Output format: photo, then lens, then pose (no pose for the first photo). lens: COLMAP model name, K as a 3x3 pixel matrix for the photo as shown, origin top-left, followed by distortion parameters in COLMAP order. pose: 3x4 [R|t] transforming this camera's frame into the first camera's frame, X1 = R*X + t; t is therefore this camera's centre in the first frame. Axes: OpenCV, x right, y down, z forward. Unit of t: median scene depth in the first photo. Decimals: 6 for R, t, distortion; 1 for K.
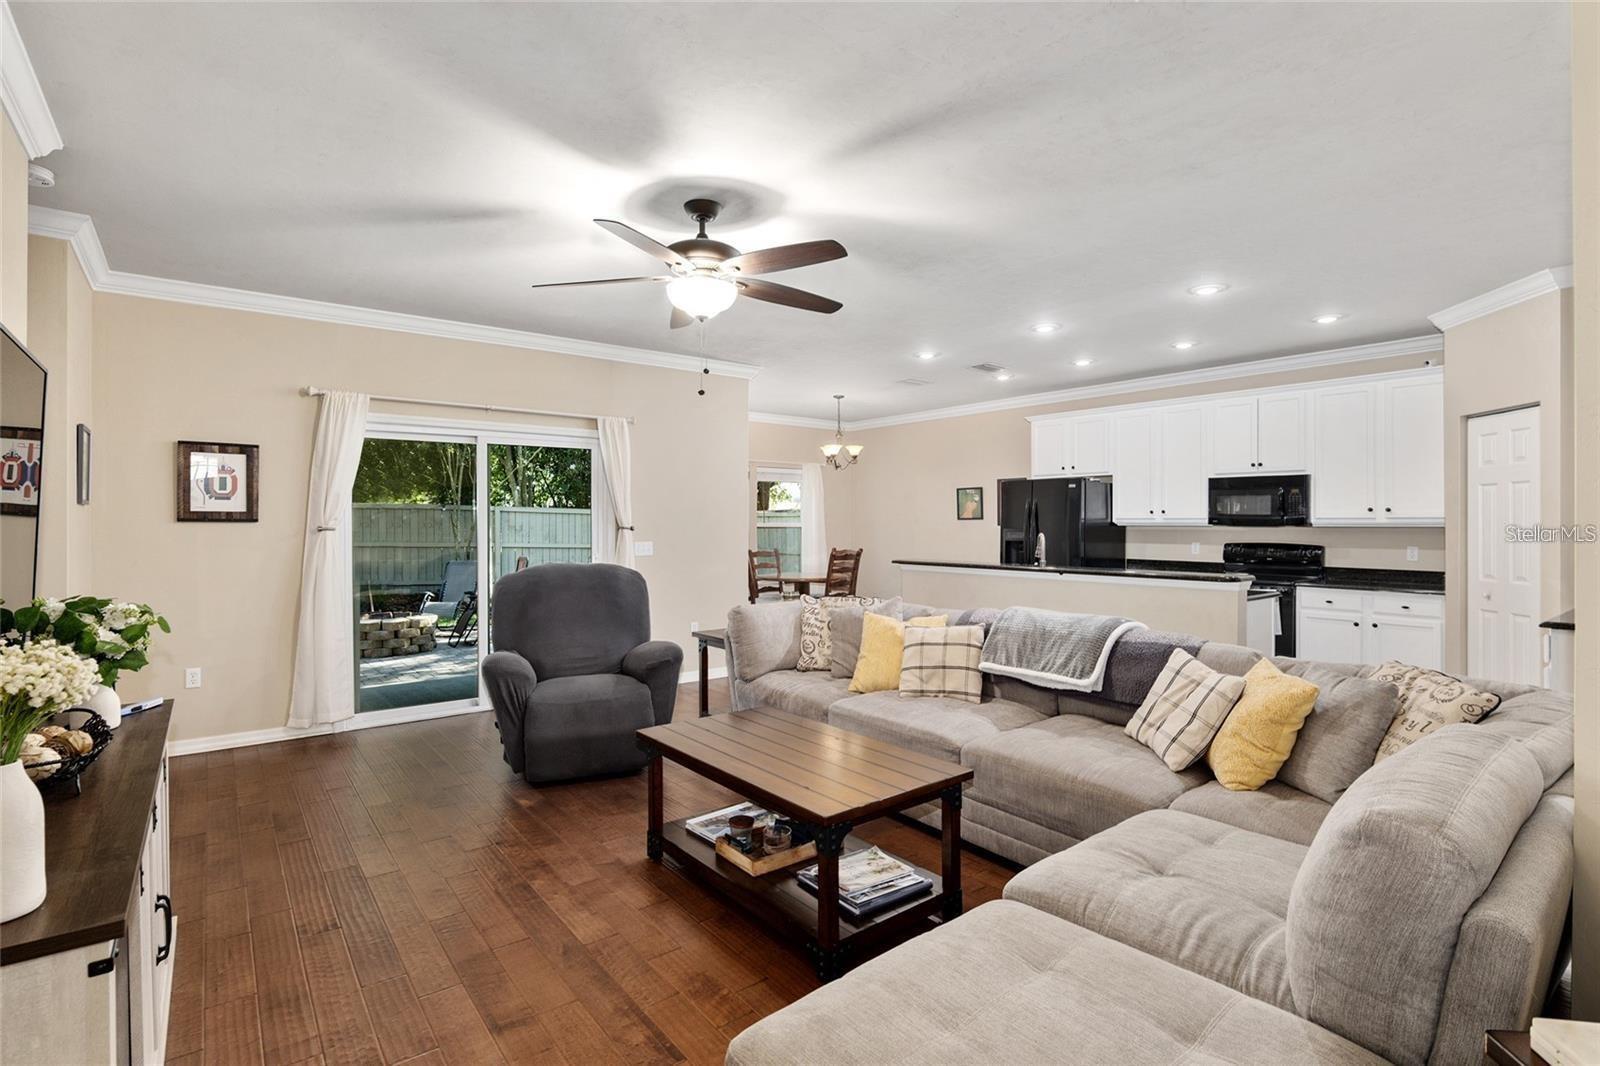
lens RADIAL K [[752.9, 0, 804.7], [0, 752.9, 525.7], [0, 0, 1]] dist [-0.020552, 0.006682]
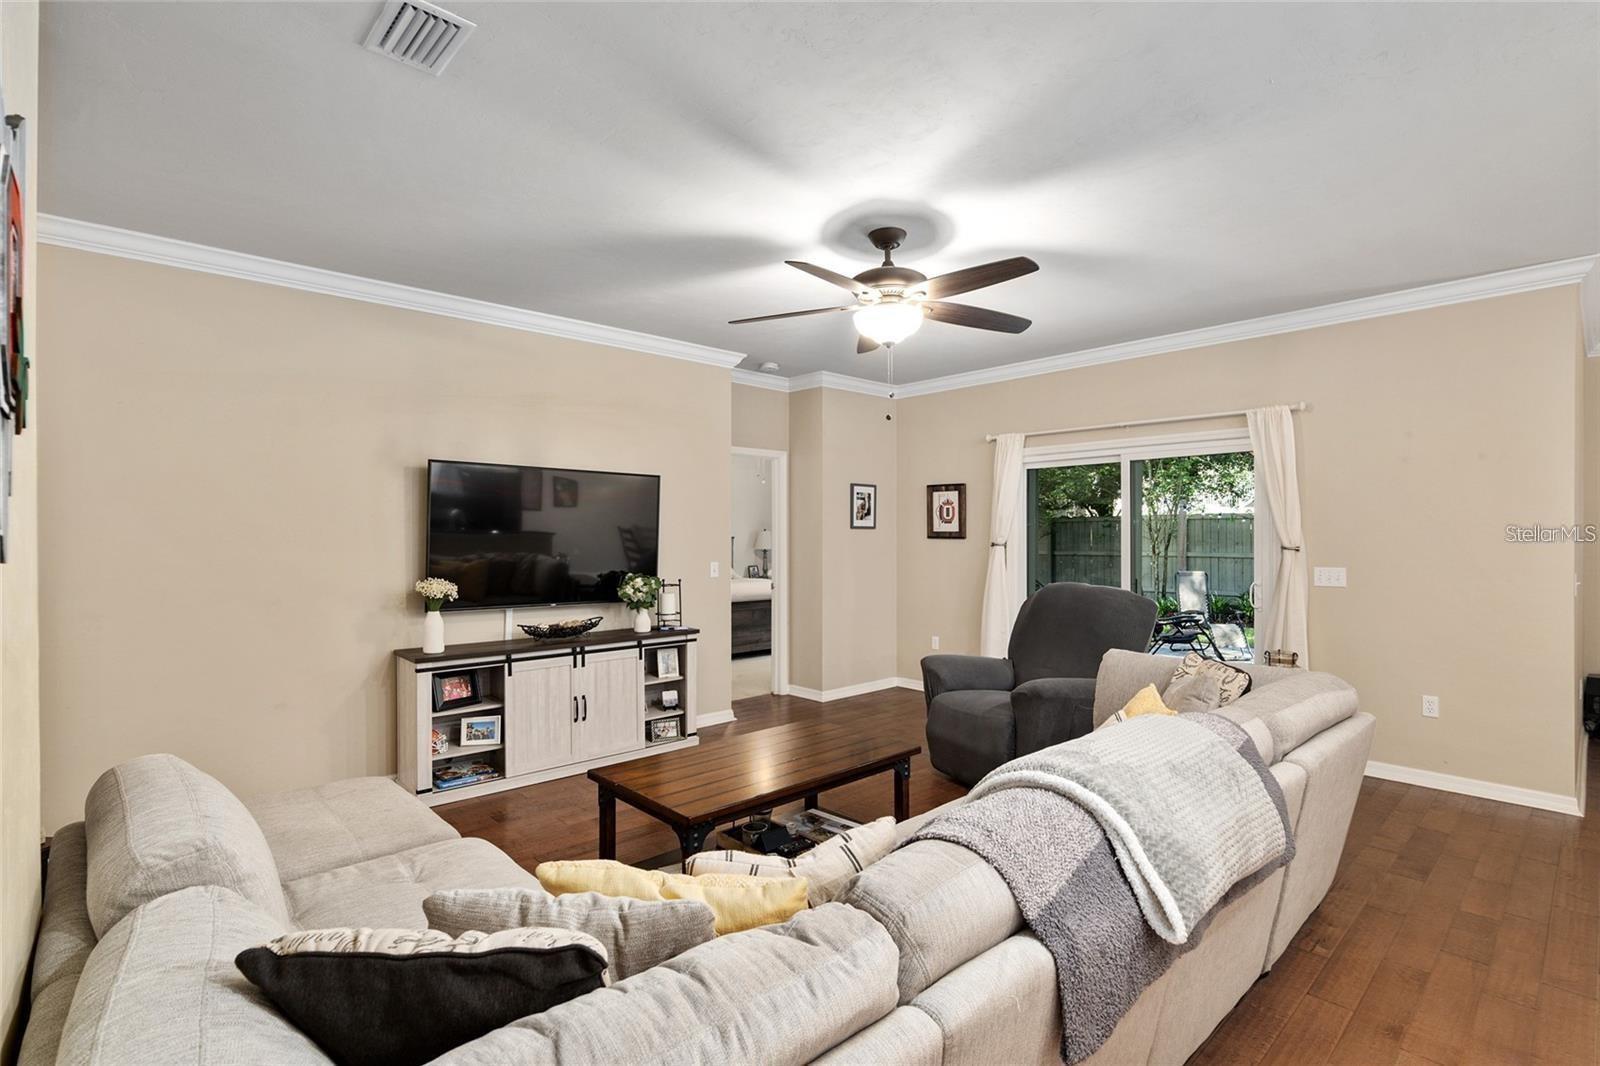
lens RADIAL K [[752.9, 0, 805.4], [0, 752.9, 534.2], [0, 0, 1]] dist [-0.020552, 0.006682]
pose [[0.083429, -0.000589, -0.996514, 0.493931], [-0.002656, 0.999996, -0.000814, -0.008853], [0.996510, 0.002714, 0.083427, 0.456444]]
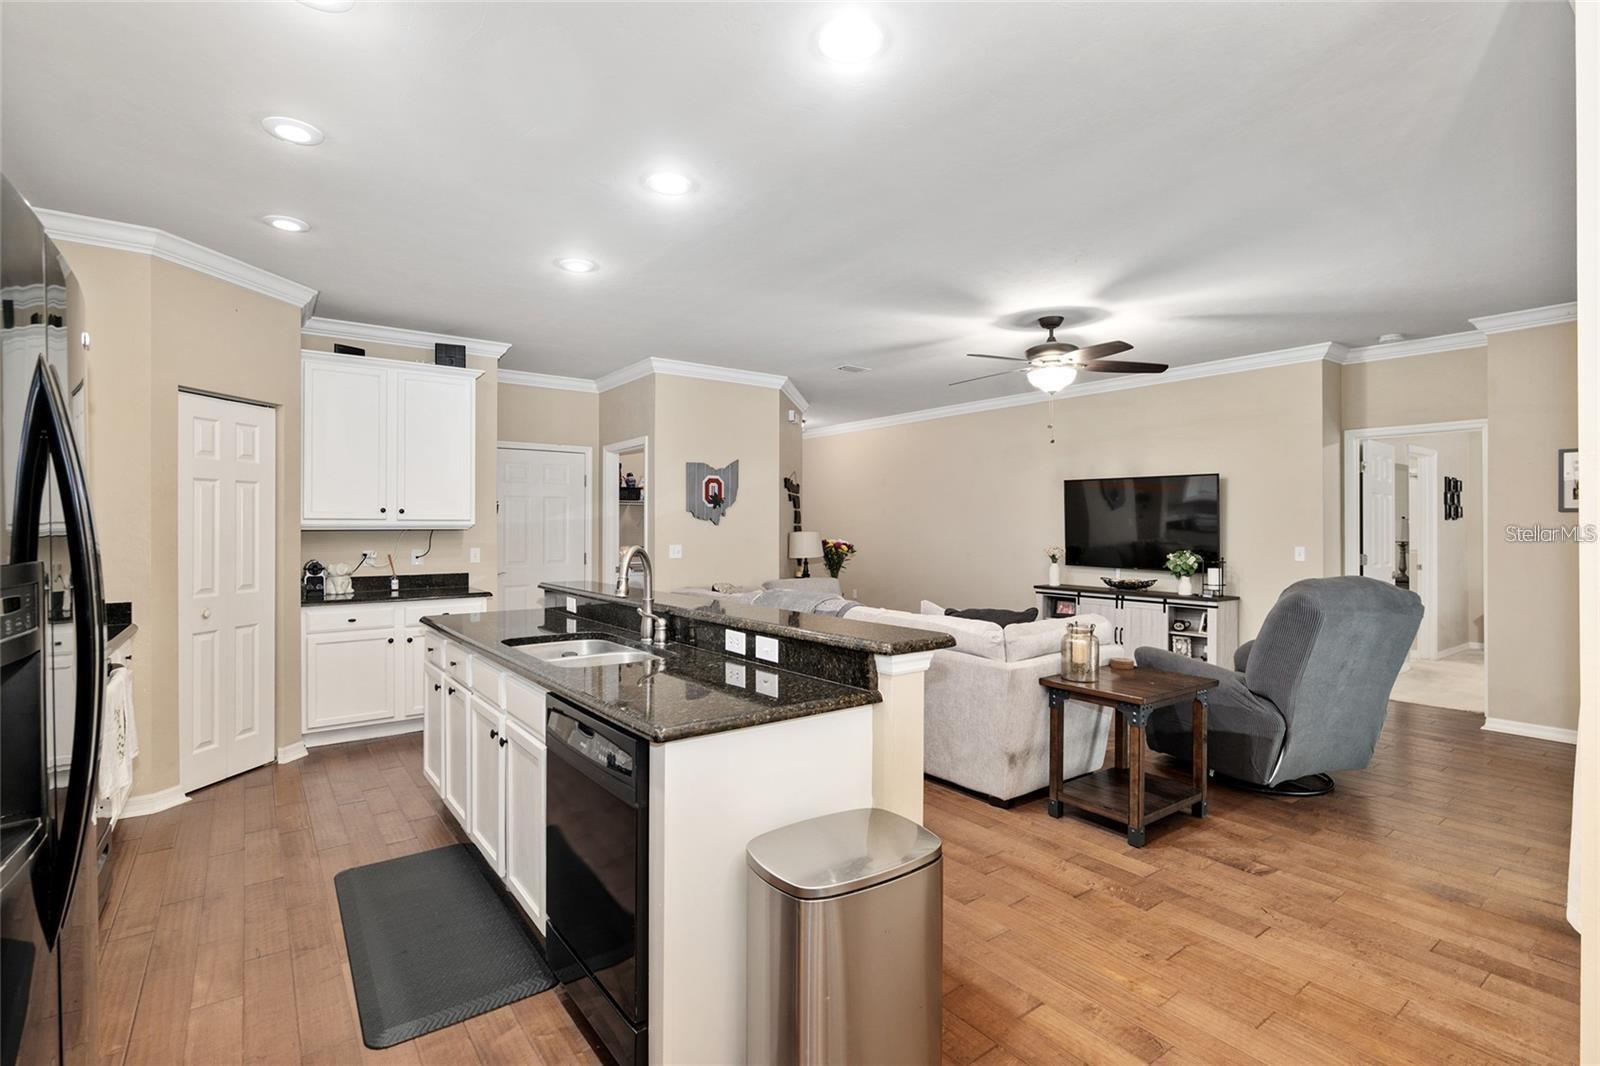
lens RADIAL K [[752.9, 0, 789.7], [0, 752.9, 522.5], [0, 0, 1]] dist [-0.020552, 0.006682]
pose [[-0.999402, 0.003630, 0.034390, 0.192979], [0.003696, 0.999991, 0.001849, -0.011022], [-0.034383, 0.001975, -0.999407, 1.439142]]
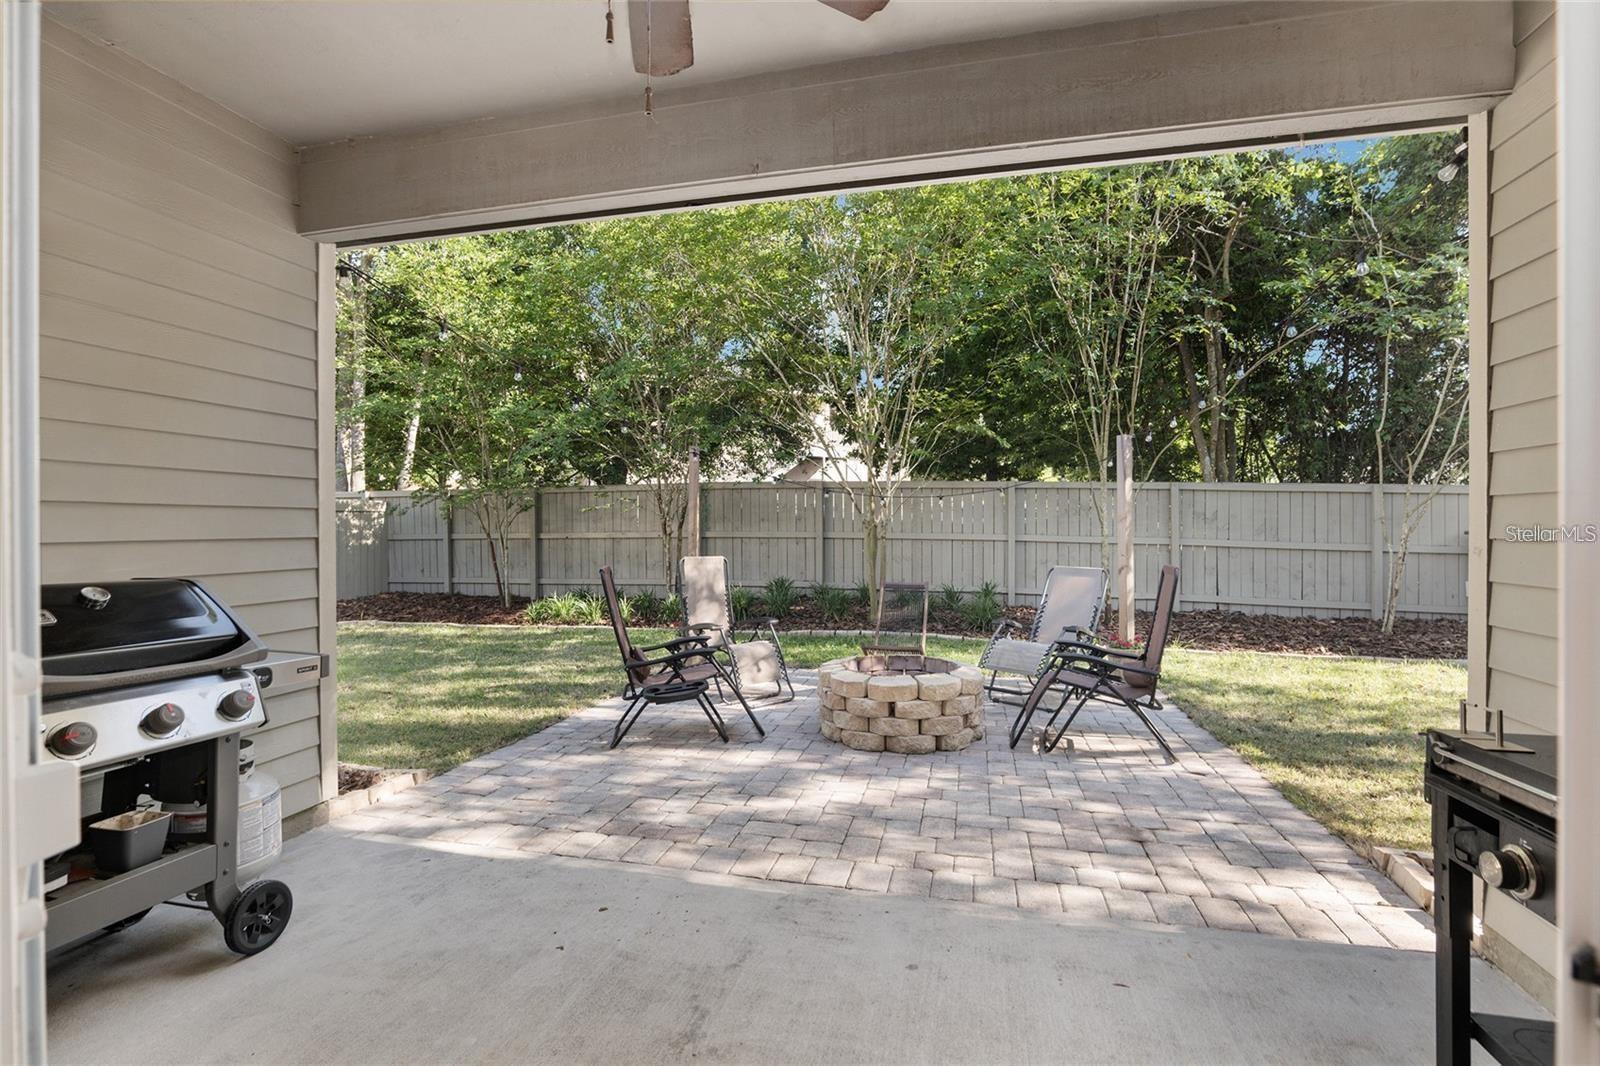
lens RADIAL K [[752.9, 0, 796.9], [0, 752.9, 530.5], [0, 0, 1]] dist [-0.020552, 0.006682]
pose [[0.616574, 0.004805, -0.787282, -0.287088], [0.000036, 0.999981, 0.006132, 0.033968], [0.787297, -0.003809, 0.616563, 0.967124]]
